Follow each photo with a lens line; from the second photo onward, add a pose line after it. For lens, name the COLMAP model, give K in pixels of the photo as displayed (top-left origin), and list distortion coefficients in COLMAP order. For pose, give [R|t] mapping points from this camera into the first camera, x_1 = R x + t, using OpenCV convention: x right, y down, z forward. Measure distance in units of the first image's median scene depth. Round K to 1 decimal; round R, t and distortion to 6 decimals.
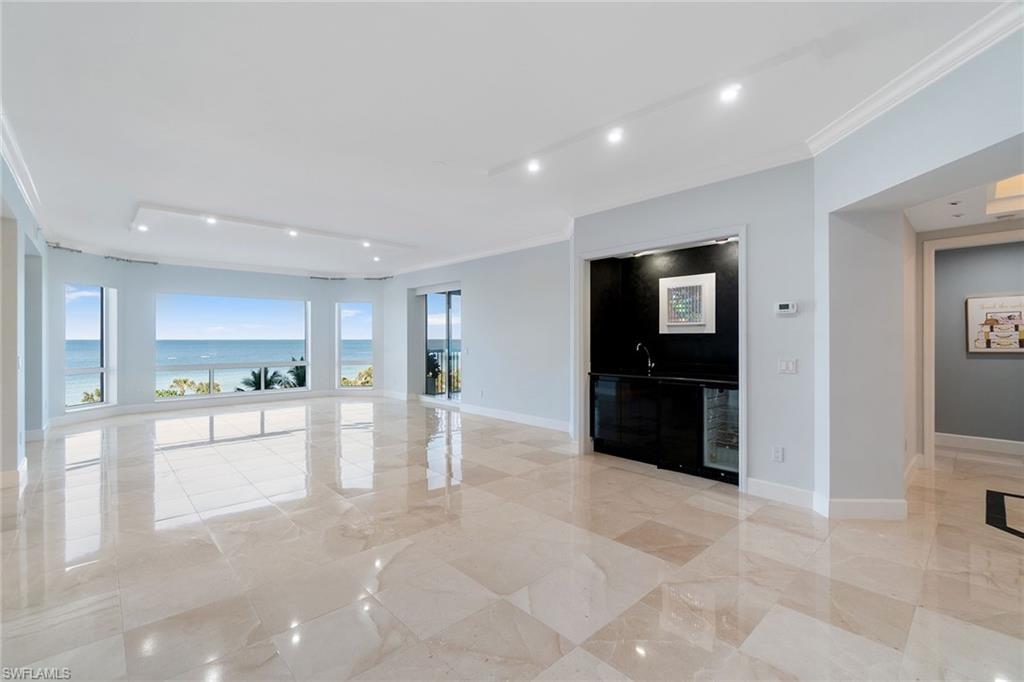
lens RADIAL K [[448.2, 0, 511.0], [0, 448.2, 338.3], [0, 0, 1]] dist [0.009973, 0.000477]
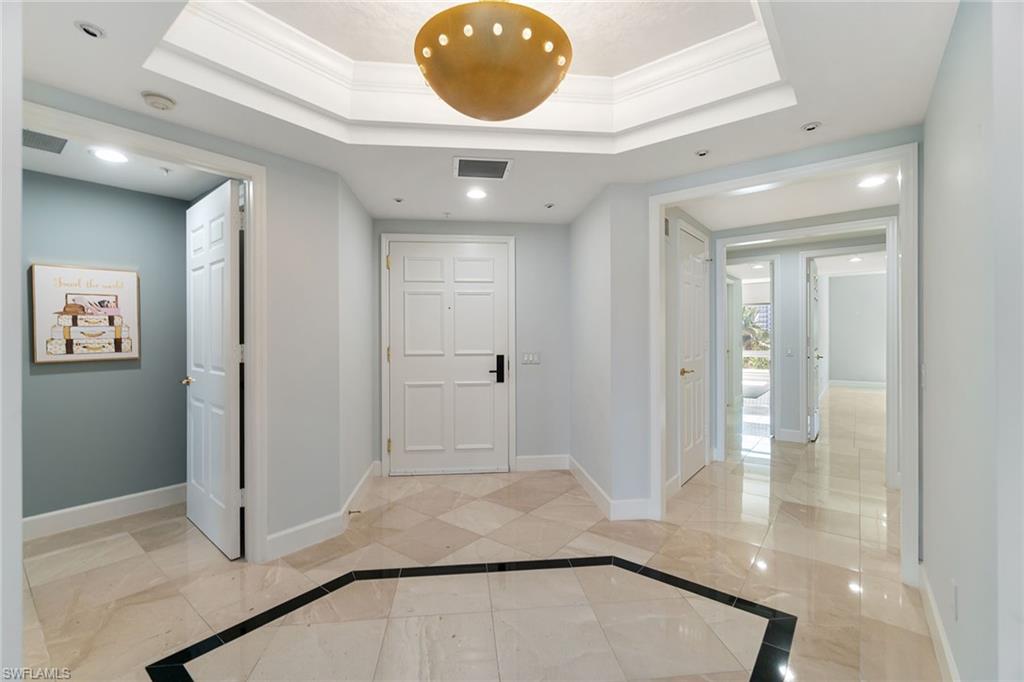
lens RADIAL K [[448.2, 0, 510.2], [0, 448.2, 339.5], [0, 0, 1]] dist [0.009973, 0.000477]
pose [[-0.157873, -0.001448, 0.987458, 0.392258], [0.006327, 0.999977, 0.002478, 0.004975], [-0.987439, 0.006639, -0.157860, 0.535695]]
